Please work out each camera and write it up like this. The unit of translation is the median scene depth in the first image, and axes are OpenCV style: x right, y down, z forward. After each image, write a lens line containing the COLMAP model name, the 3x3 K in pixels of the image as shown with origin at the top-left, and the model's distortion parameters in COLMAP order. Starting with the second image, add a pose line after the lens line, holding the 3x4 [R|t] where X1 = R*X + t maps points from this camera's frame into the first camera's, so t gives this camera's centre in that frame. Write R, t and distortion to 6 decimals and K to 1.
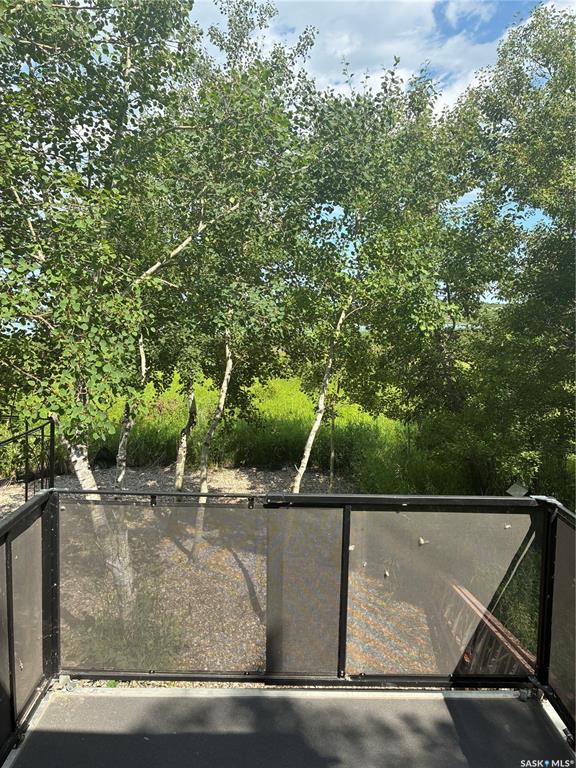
lens RADIAL K [[583.8, 0, 286.2], [0, 583.8, 377.7], [0, 0, 1]] dist [0.059600, -0.065175]
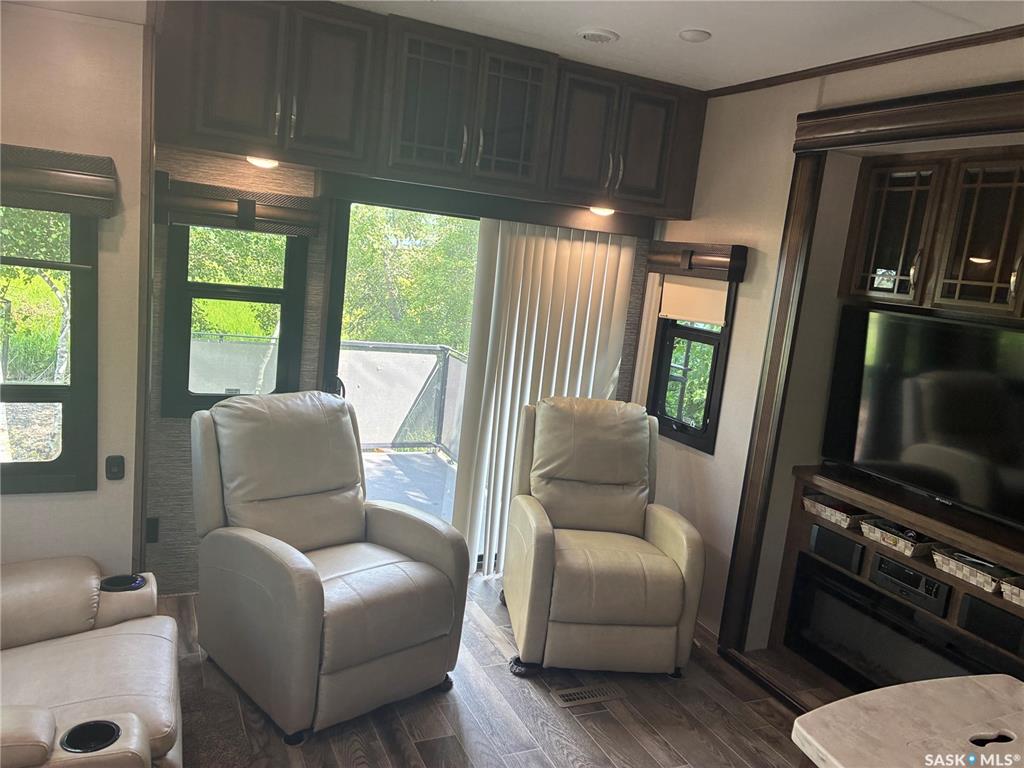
lens RADIAL K [[780.3, 0, 522.2], [0, 780.3, 382.3], [0, 0, 1]] dist [0.024335, -0.005228]
pose [[0.901562, 0.010477, 0.432522, -0.333356], [-0.052581, 0.994950, 0.085500, 0.076291], [-0.429442, -0.099827, 0.897560, -1.093981]]
